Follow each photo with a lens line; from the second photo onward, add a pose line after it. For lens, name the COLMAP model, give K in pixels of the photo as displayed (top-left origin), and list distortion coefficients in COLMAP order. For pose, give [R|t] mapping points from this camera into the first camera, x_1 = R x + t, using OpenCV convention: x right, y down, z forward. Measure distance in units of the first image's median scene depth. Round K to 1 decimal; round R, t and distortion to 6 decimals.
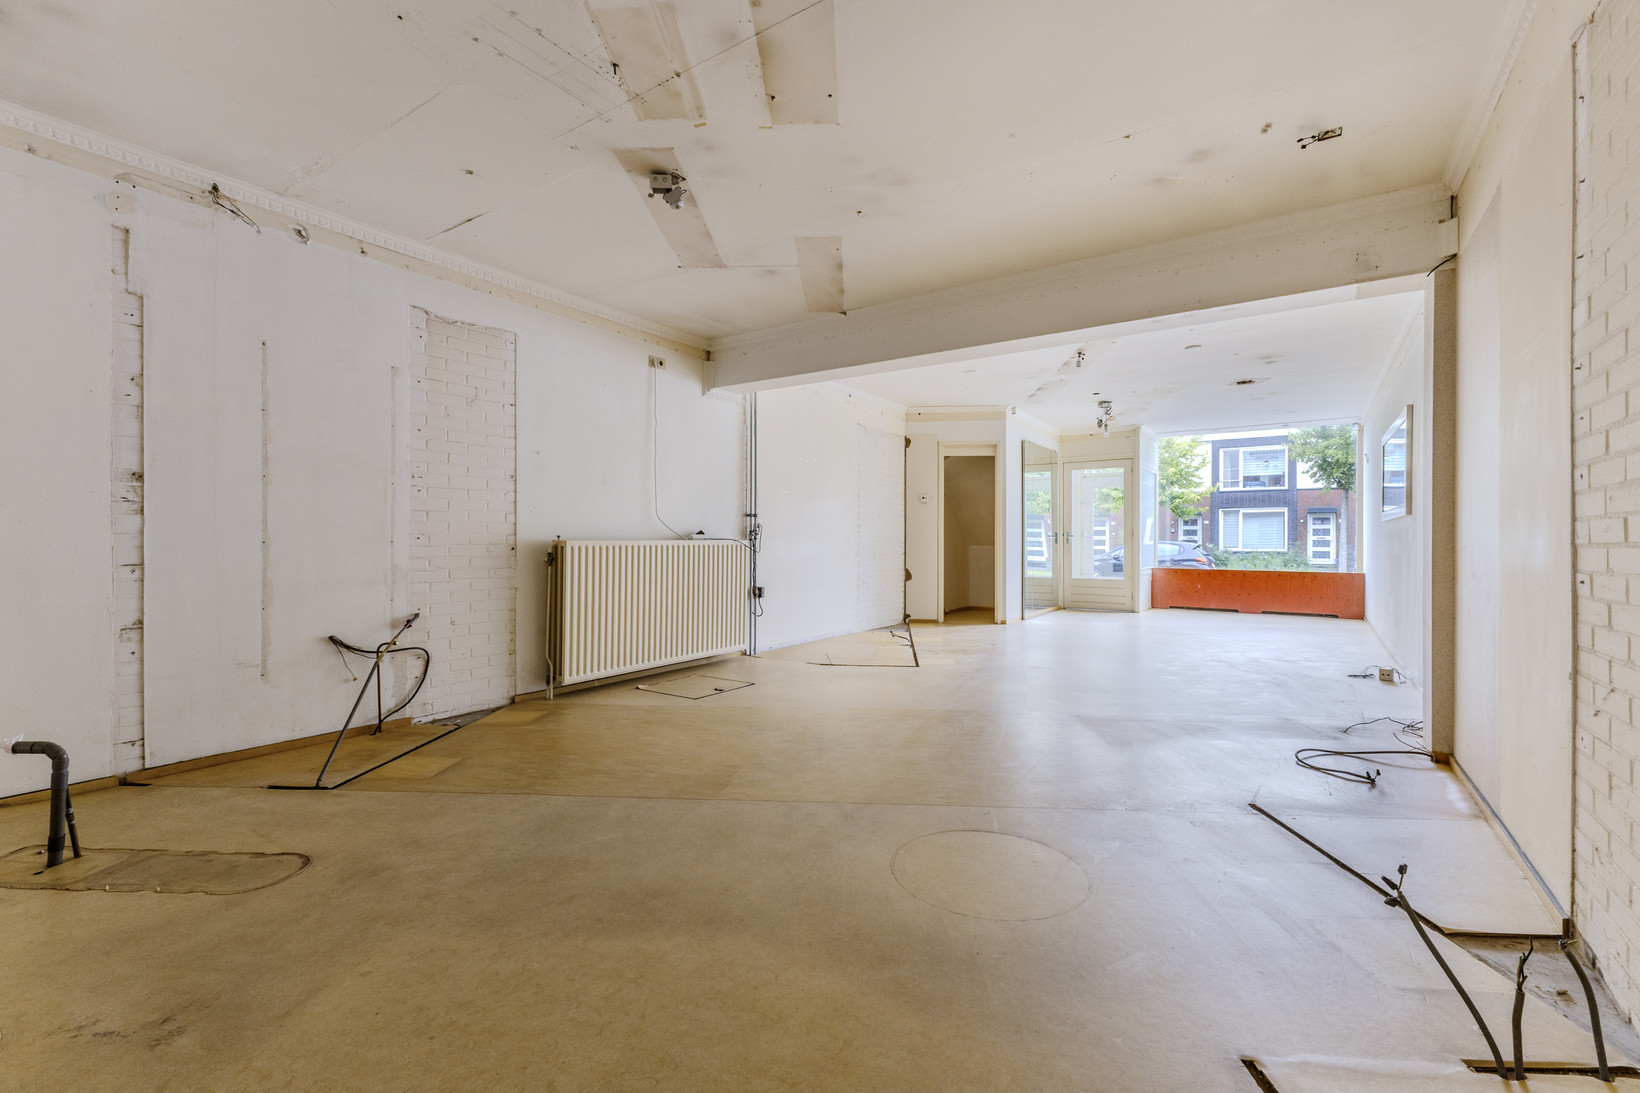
lens RADIAL K [[713.3, 0, 822.4], [0, 713.3, 535.9], [0, 0, 1]] dist [-0.000785, -0.000245]
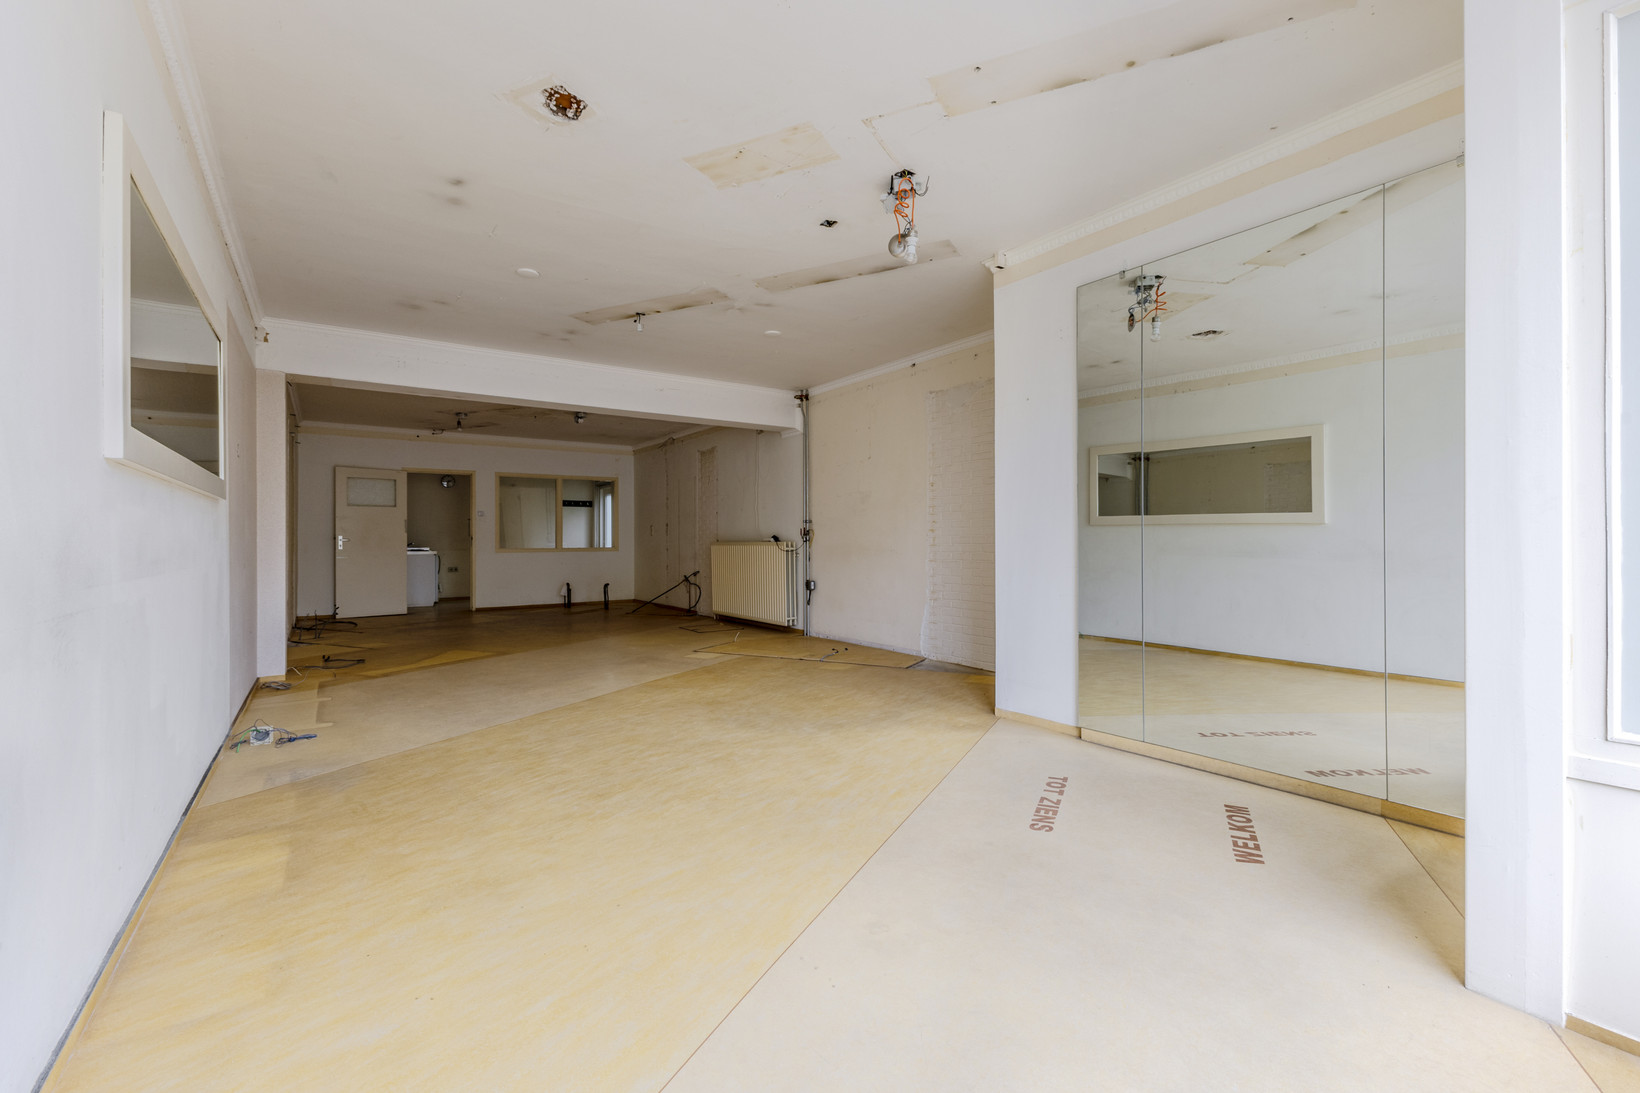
lens RADIAL K [[713.3, 0, 822.4], [0, 713.3, 535.9], [0, 0, 1]] dist [-0.000785, -0.000245]
pose [[-0.372235, -0.008373, -0.928101, 1.637213], [0.007150, 0.999904, -0.011888, 0.015558], [0.928111, -0.011061, -0.372139, 2.366621]]
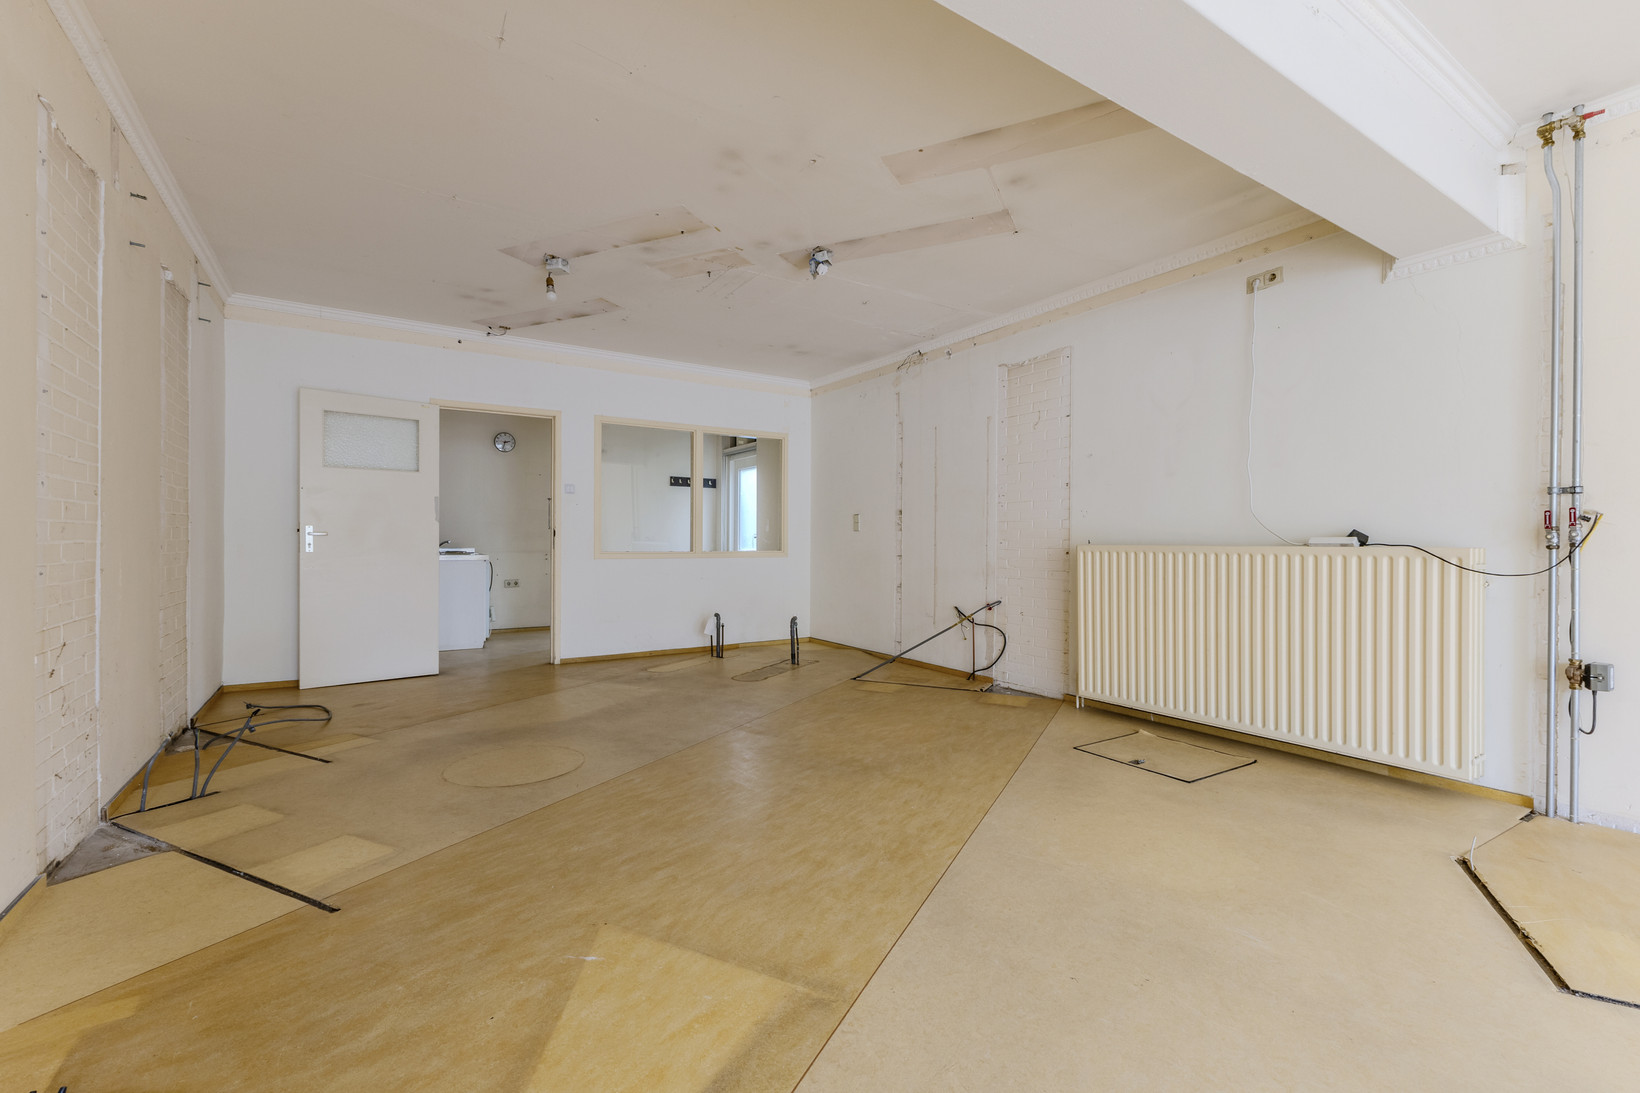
lens RADIAL K [[712.8, 0, 824.6], [0, 712.8, 544.4], [0, 0, 1]] dist [0.001593, 0.000120]
pose [[-0.402170, 0.000086, -0.915565, 0.754243], [-0.001084, 0.999999, 0.000570, 0.005405], [0.915564, 0.001222, -0.402170, 1.236135]]
